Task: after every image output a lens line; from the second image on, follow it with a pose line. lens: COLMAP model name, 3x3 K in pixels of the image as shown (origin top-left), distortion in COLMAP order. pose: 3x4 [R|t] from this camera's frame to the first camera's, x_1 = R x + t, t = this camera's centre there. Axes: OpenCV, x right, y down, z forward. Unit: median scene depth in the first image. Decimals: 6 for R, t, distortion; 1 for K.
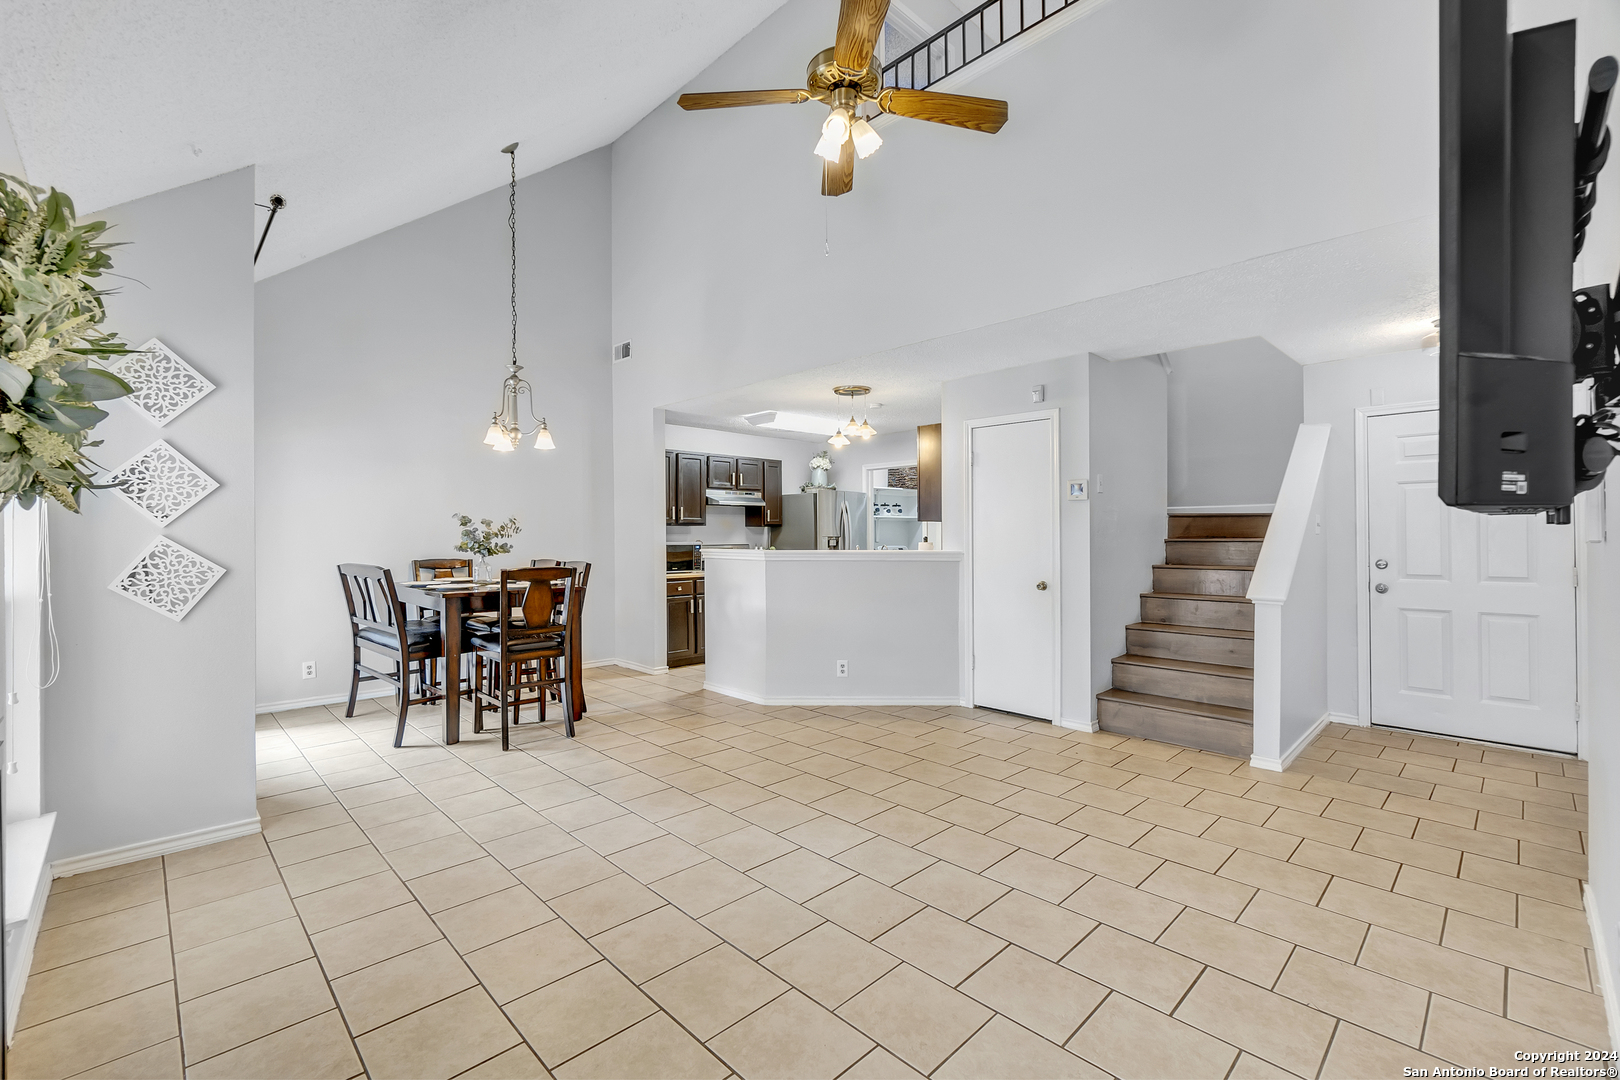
lens RADIAL K [[690.6, 0, 803.9], [0, 690.6, 533.3], [0, 0, 1]] dist [-0.005072, 0.000081]
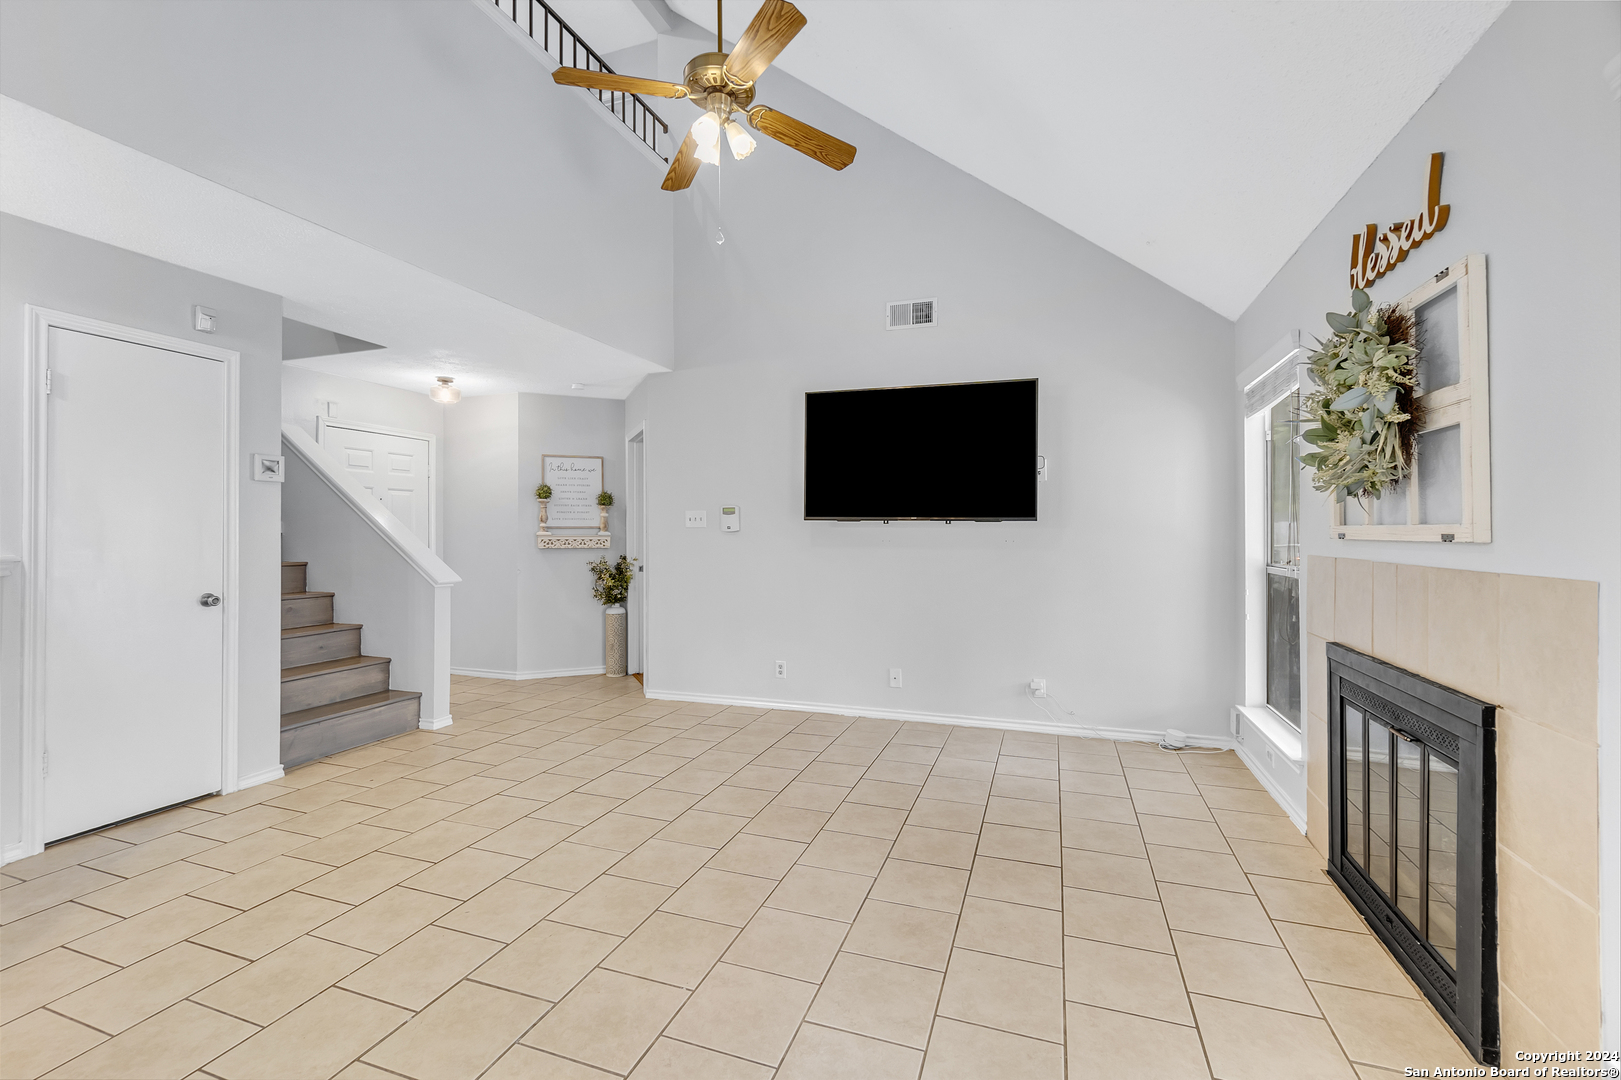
lens RADIAL K [[675.0, 0, 807.3], [0, 675.0, 538.4], [0, 0, 1]] dist [-0.001732, -0.000298]
pose [[-0.433121, -0.005252, 0.901321, -0.590538], [-0.000737, 0.999985, 0.005473, 0.011270], [-0.901336, 0.001707, -0.433118, 0.862304]]
